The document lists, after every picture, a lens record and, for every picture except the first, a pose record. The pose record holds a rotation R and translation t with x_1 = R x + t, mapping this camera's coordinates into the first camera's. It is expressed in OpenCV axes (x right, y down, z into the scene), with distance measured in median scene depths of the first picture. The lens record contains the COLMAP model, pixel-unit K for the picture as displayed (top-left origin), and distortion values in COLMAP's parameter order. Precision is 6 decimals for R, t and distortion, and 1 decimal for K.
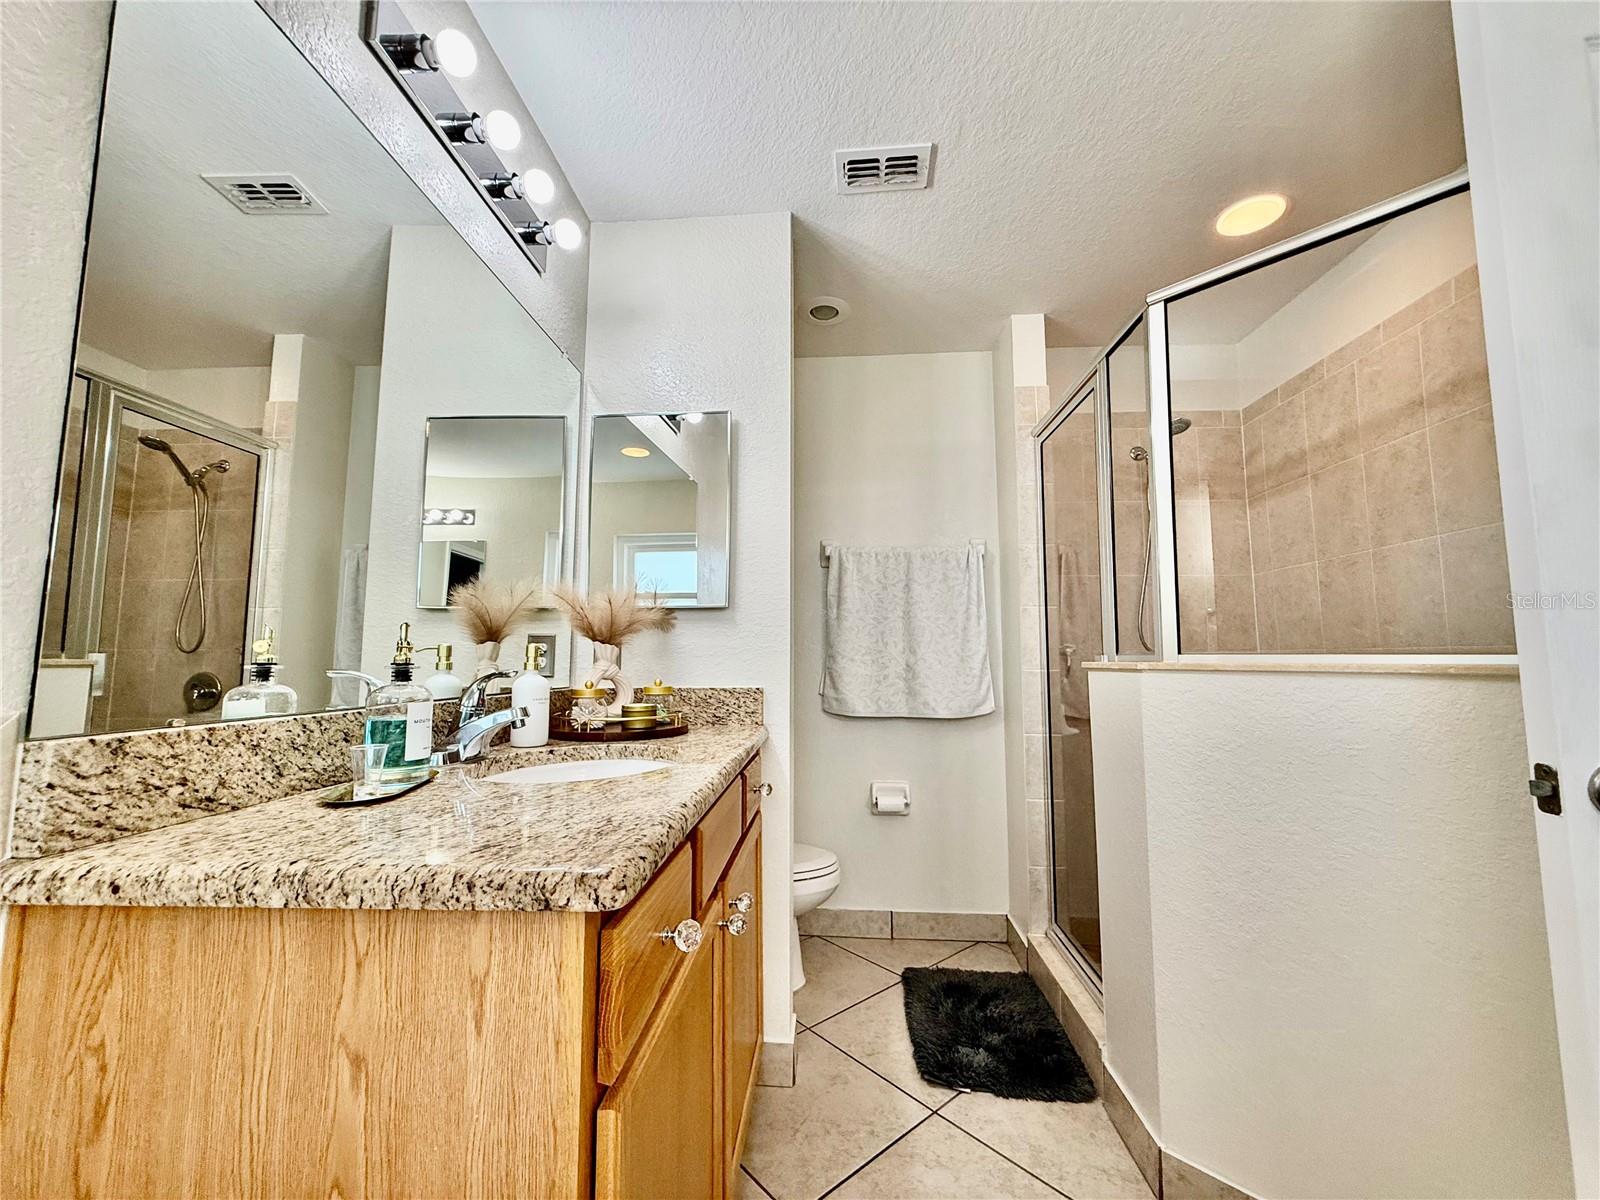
lens RADIAL K [[639.0, 0, 801.3], [0, 639.0, 594.4], [0, 0, 1]] dist [-0.000218, -0.000312]
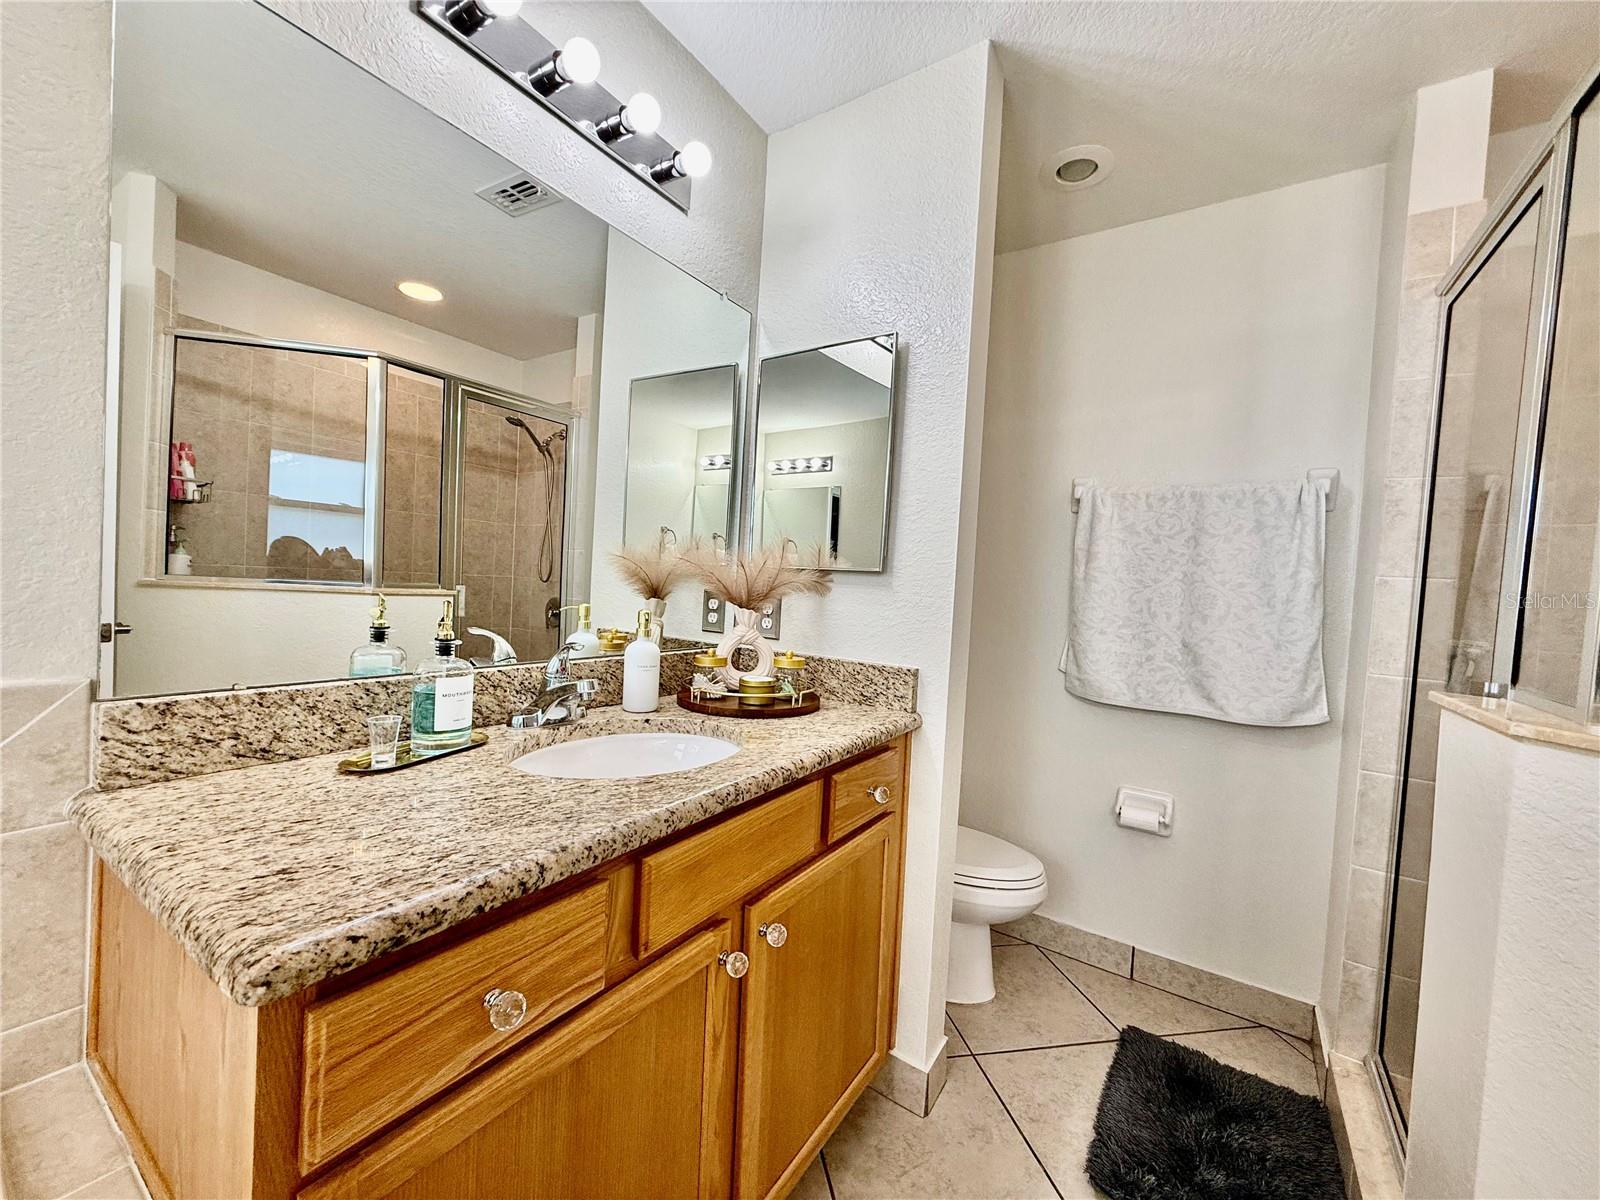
lens RADIAL K [[639.0, 0, 794.3], [0, 639.0, 598.0], [0, 0, 1]] dist [-0.000218, -0.000312]
pose [[0.862992, 0.060281, -0.501609, 0.217644], [-0.002073, 0.993270, 0.115800, -0.044529], [0.505214, -0.098895, 0.857309, 0.205811]]
